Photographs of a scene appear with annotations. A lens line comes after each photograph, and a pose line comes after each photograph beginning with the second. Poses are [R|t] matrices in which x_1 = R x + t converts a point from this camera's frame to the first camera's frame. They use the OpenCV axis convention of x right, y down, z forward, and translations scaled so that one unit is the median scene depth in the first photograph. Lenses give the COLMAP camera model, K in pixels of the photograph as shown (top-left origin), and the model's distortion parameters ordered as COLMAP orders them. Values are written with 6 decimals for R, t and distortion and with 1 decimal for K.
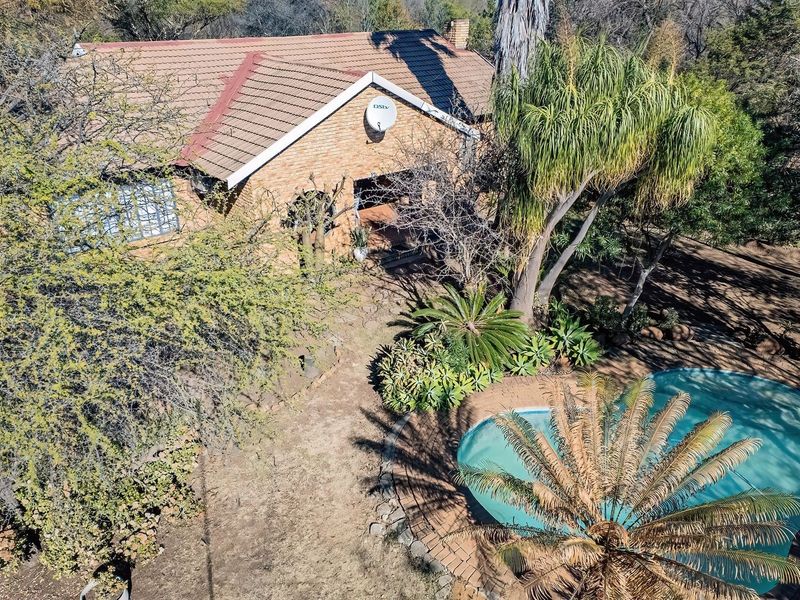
lens RADIAL K [[622.2, 0, 397.1], [0, 622.2, 300.1], [0, 0, 1]] dist [0.124600, -0.186557]
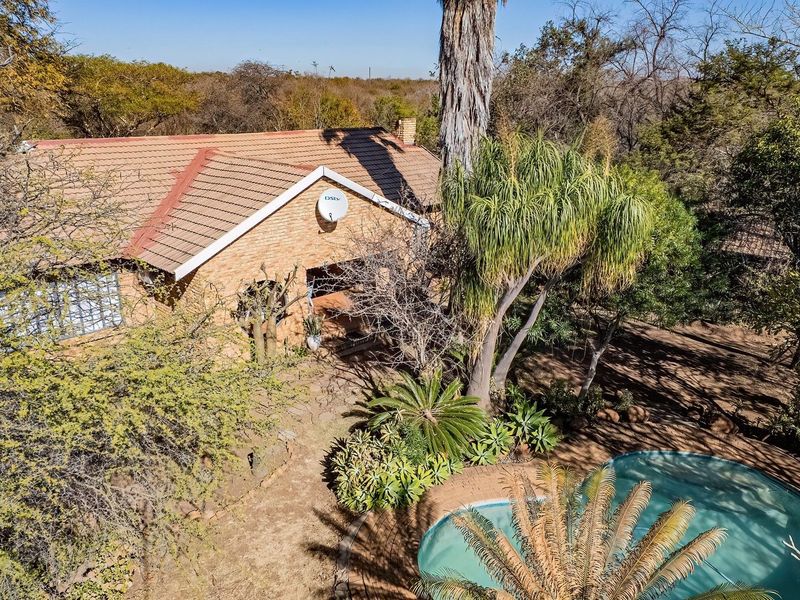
lens RADIAL K [[622.2, 0, 397.1], [0, 622.2, 300.1], [0, 0, 1]] dist [0.124600, -0.186557]
pose [[0.997391, -0.023017, 0.068421, 0.007806], [0.032041, 0.990480, -0.133873, -0.005937], [-0.064689, 0.135716, 0.988634, 0.015371]]
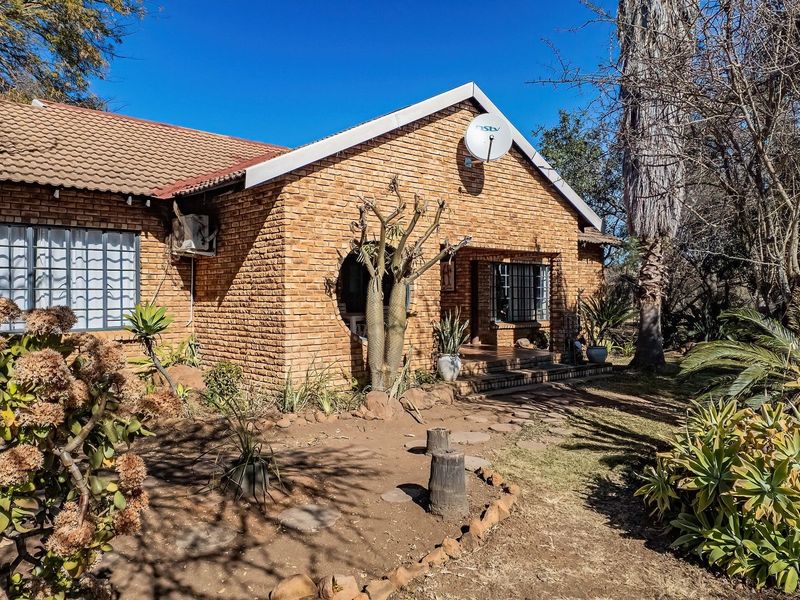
lens RADIAL K [[622.2, 0, 397.1], [0, 622.2, 300.1], [0, 0, 1]] dist [0.124600, -0.186557]
pose [[0.998646, 0.004729, 0.051815, -0.184581], [0.018468, 0.898795, -0.437979, 0.162549], [-0.048642, 0.438343, 0.897491, 0.614576]]
